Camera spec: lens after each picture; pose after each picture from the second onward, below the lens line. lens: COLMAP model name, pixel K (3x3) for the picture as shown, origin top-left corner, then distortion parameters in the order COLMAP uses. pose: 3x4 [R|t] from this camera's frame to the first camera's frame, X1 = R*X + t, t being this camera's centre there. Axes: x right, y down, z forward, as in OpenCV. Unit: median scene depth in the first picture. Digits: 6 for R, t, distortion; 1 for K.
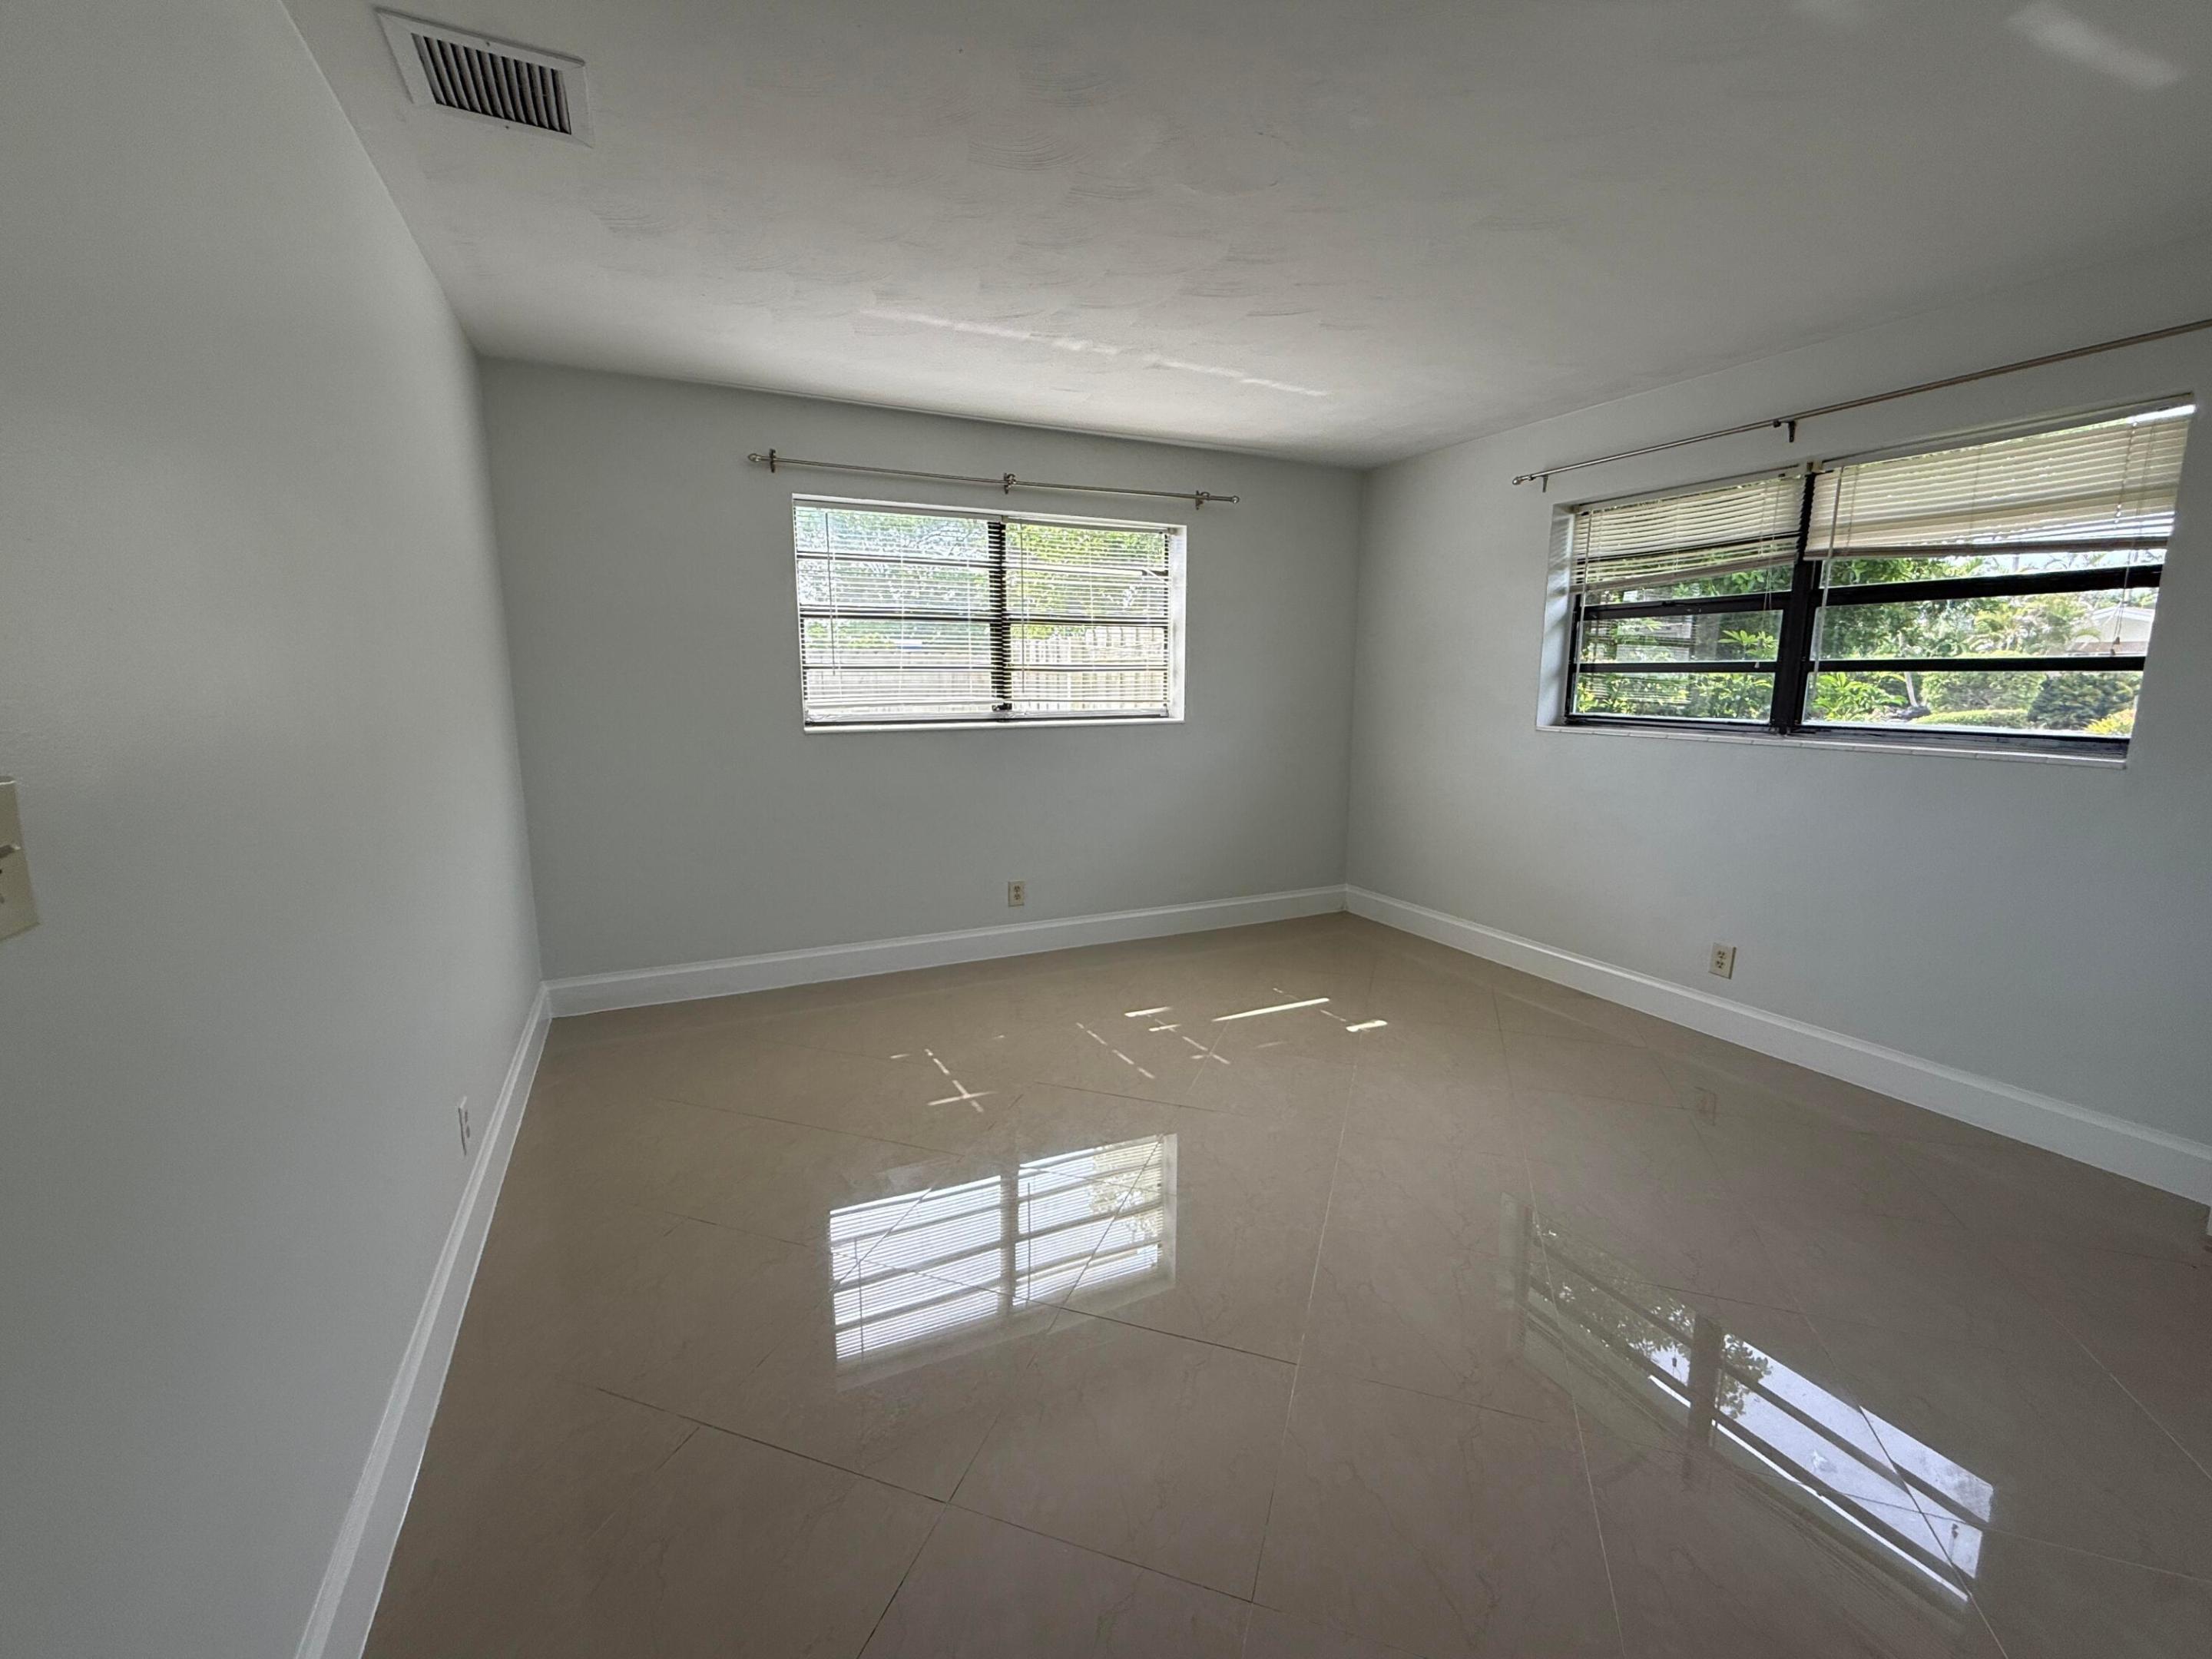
lens RADIAL K [[884.9, 0, 1101.5], [0, 884.9, 829.0], [0, 0, 1]] dist [0.002180, 0.000040]
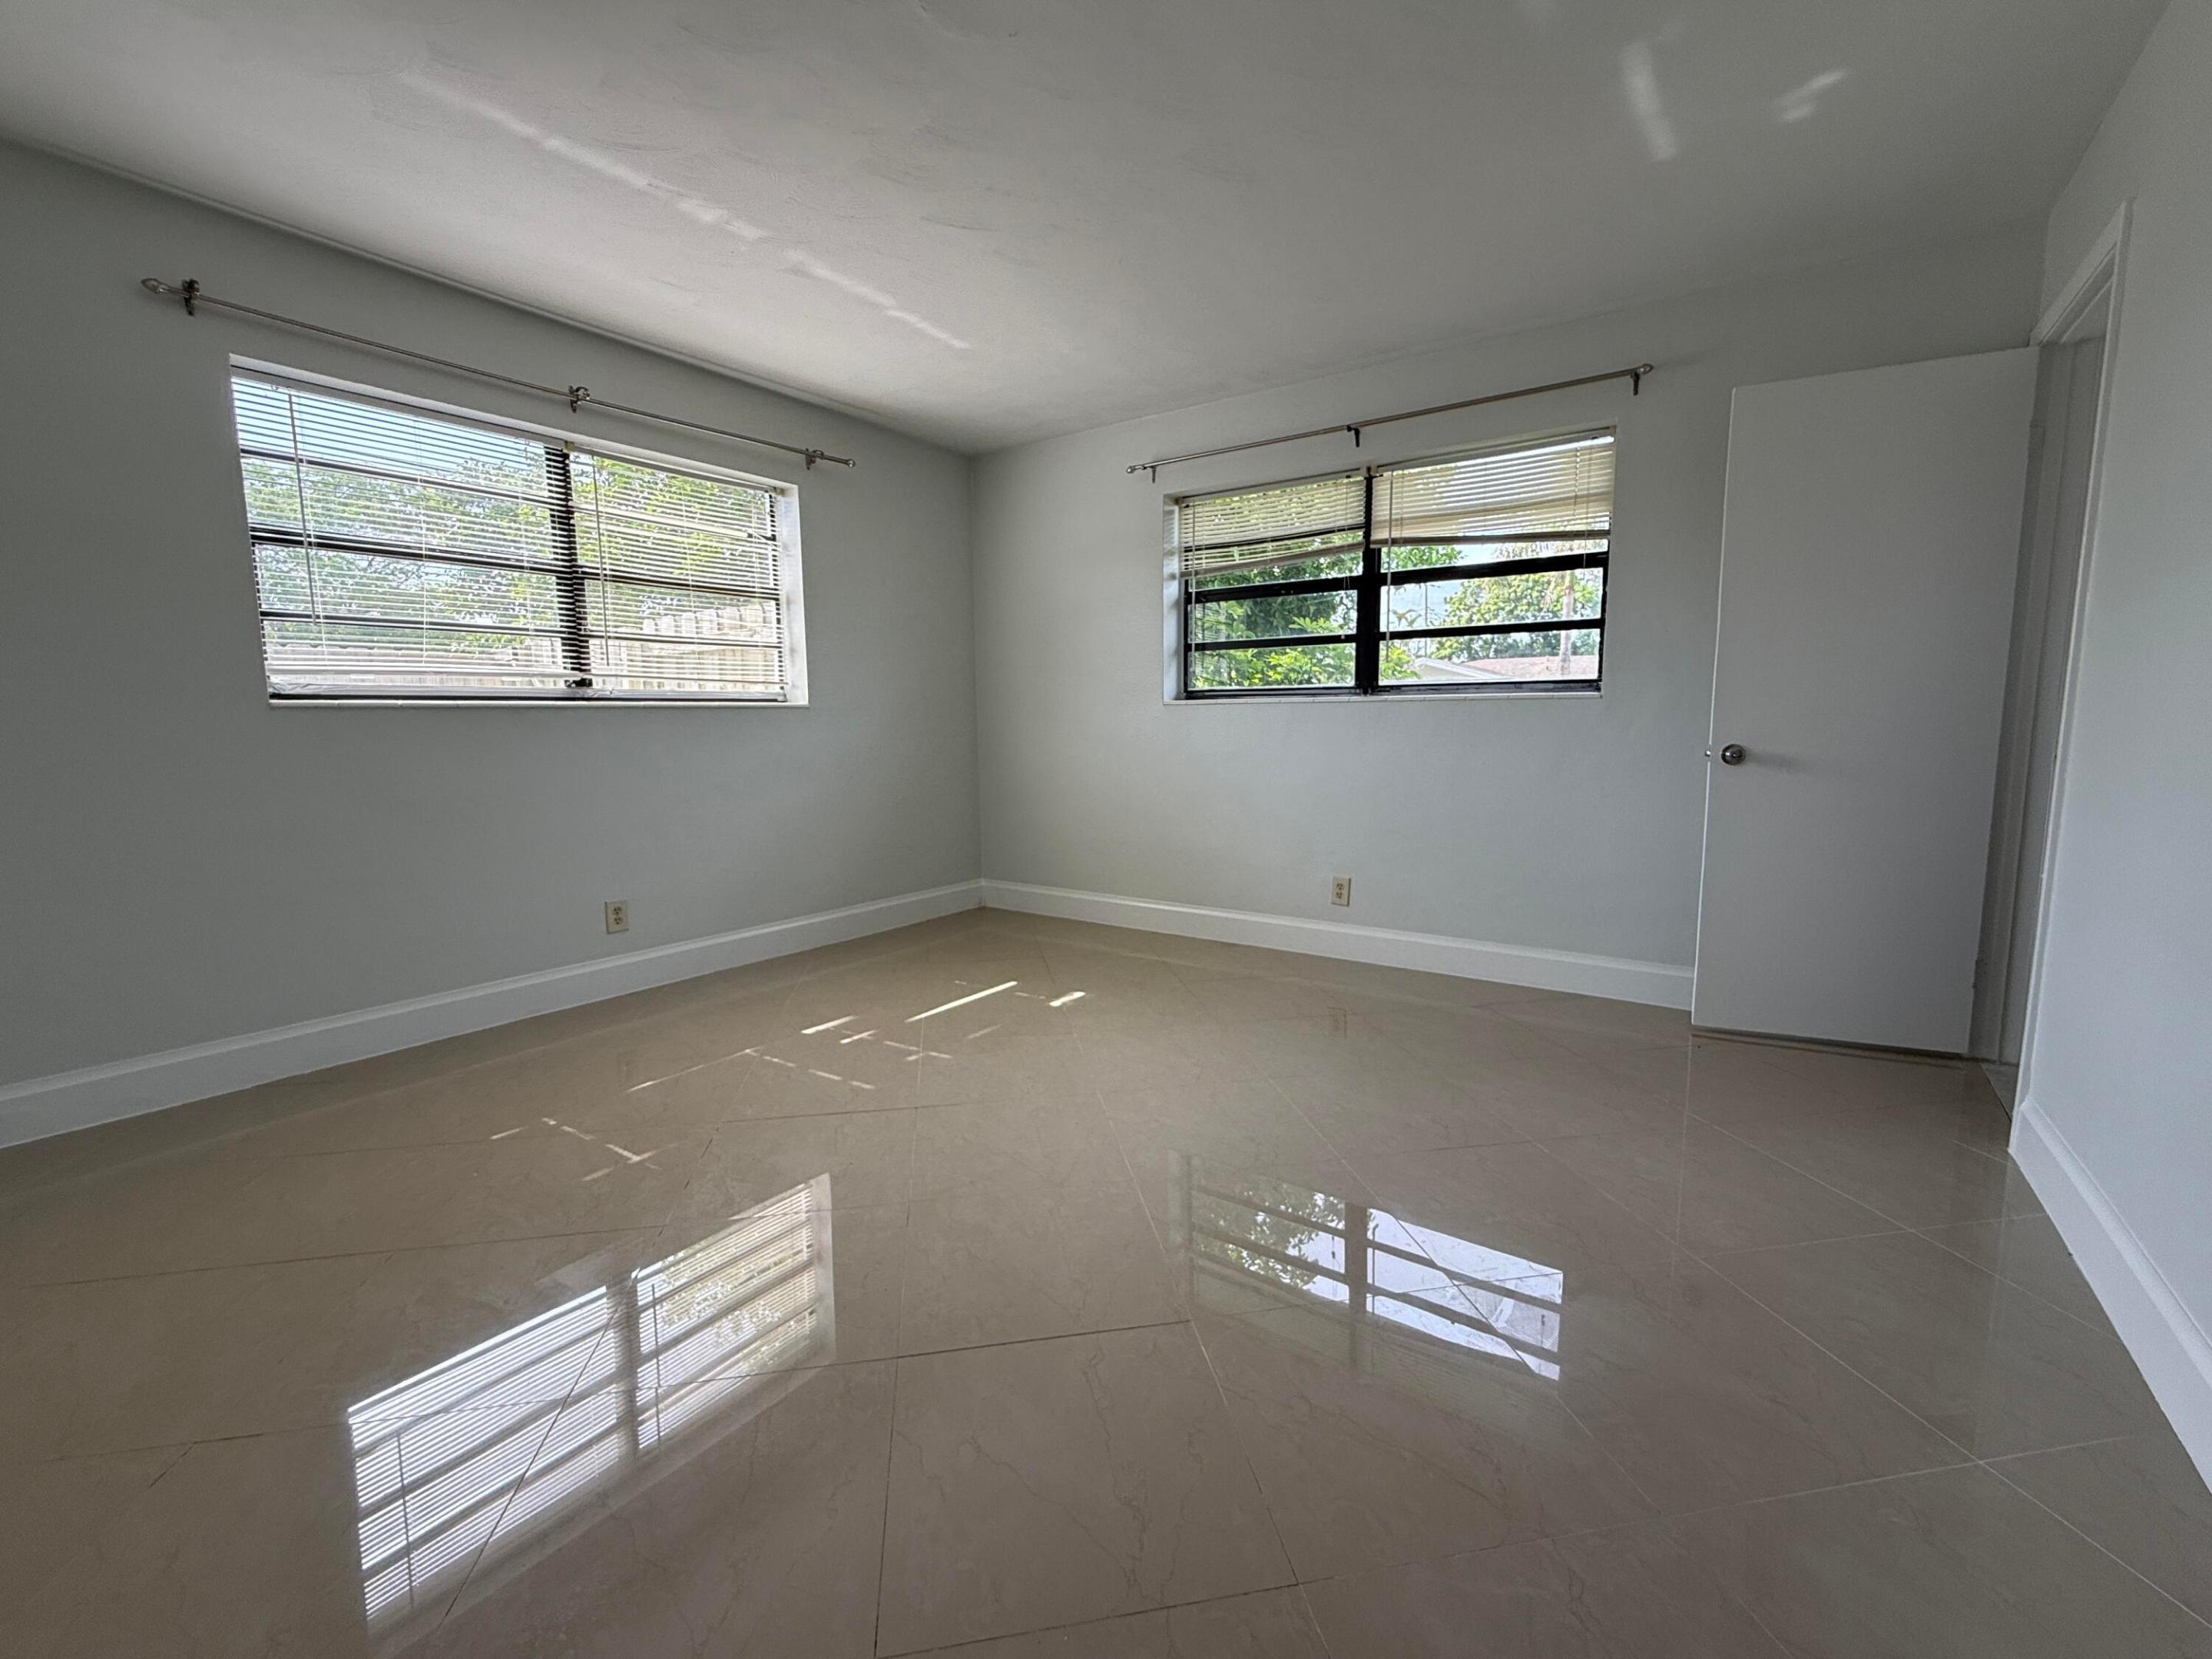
lens RADIAL K [[904.4, 0, 1091.2], [0, 904.4, 824.7], [0, 0, 1]] dist [0.000806, 0.000270]
pose [[0.880808, -0.064575, 0.469049, -0.108569], [0.085713, 0.996035, -0.023831, 0.052437], [-0.465651, 0.061194, 0.882850, 0.092571]]
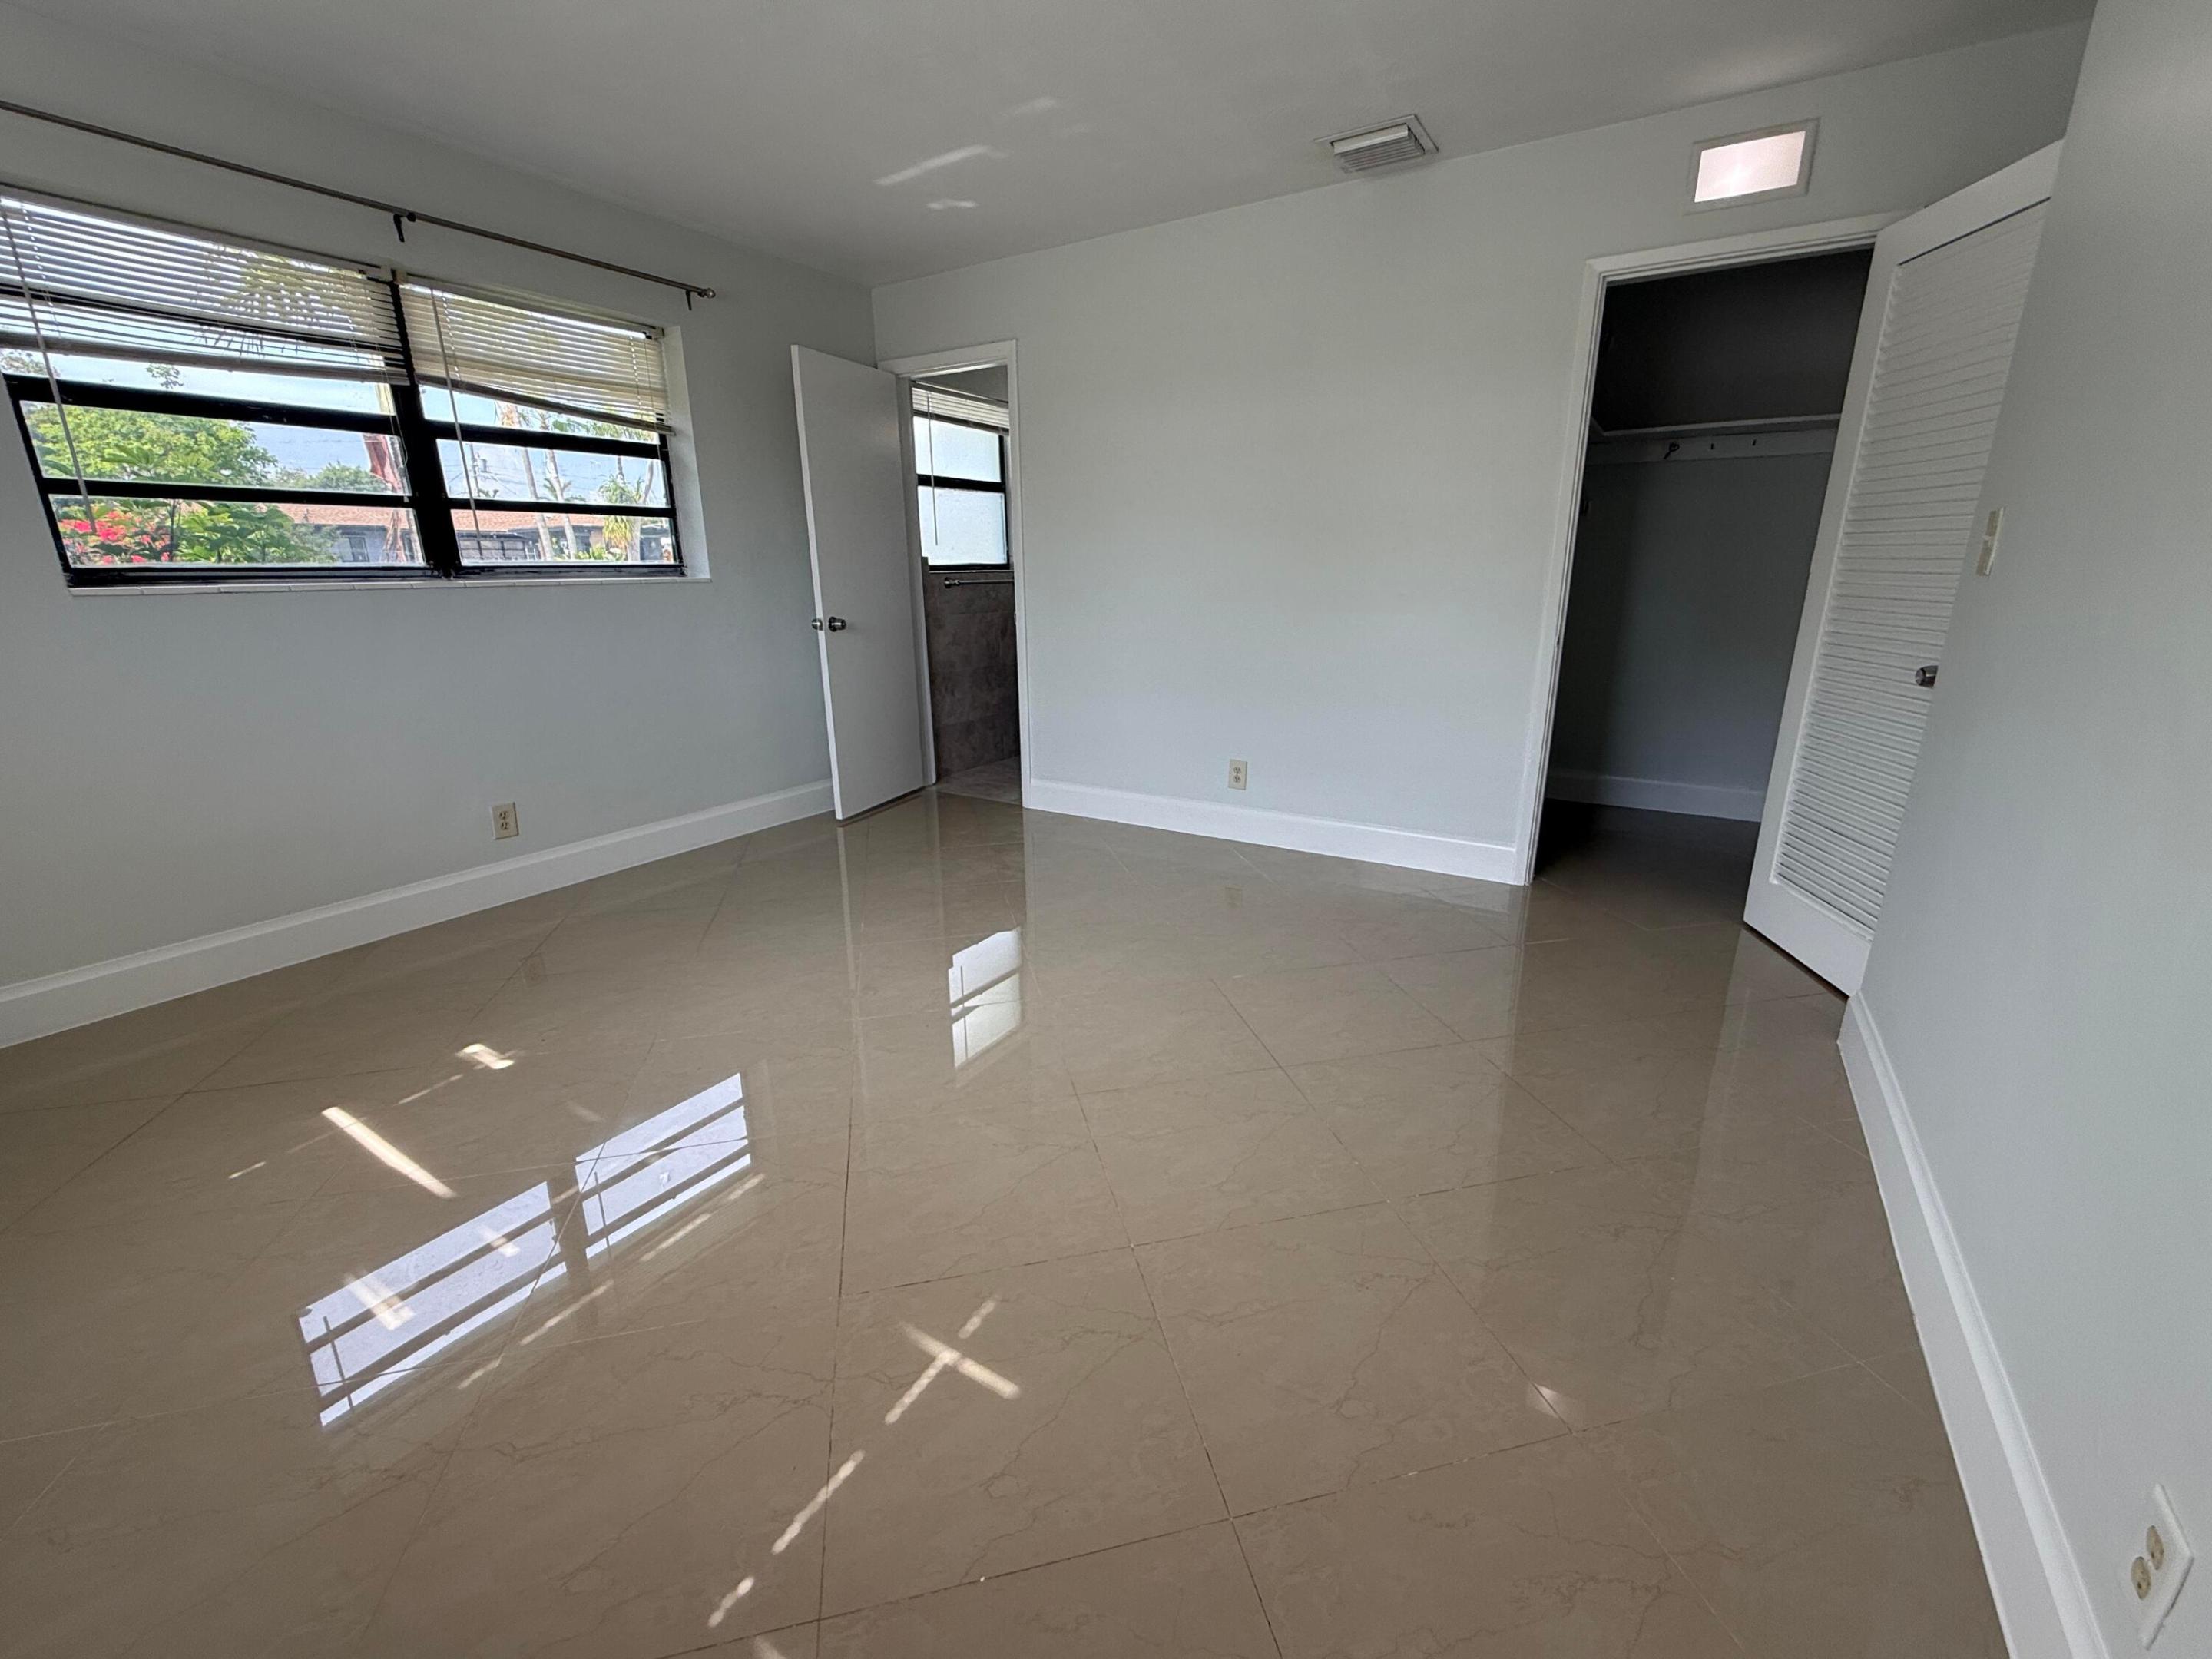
lens RADIAL K [[925.7, 0, 1103.4], [0, 925.7, 831.3], [0, 0, 1]] dist [0.000880, 0.000012]
pose [[-0.521018, -0.236924, 0.820004, -0.384651], [0.144159, 0.922477, 0.358127, -0.089406], [-0.841284, 0.304802, -0.446472, 0.762060]]
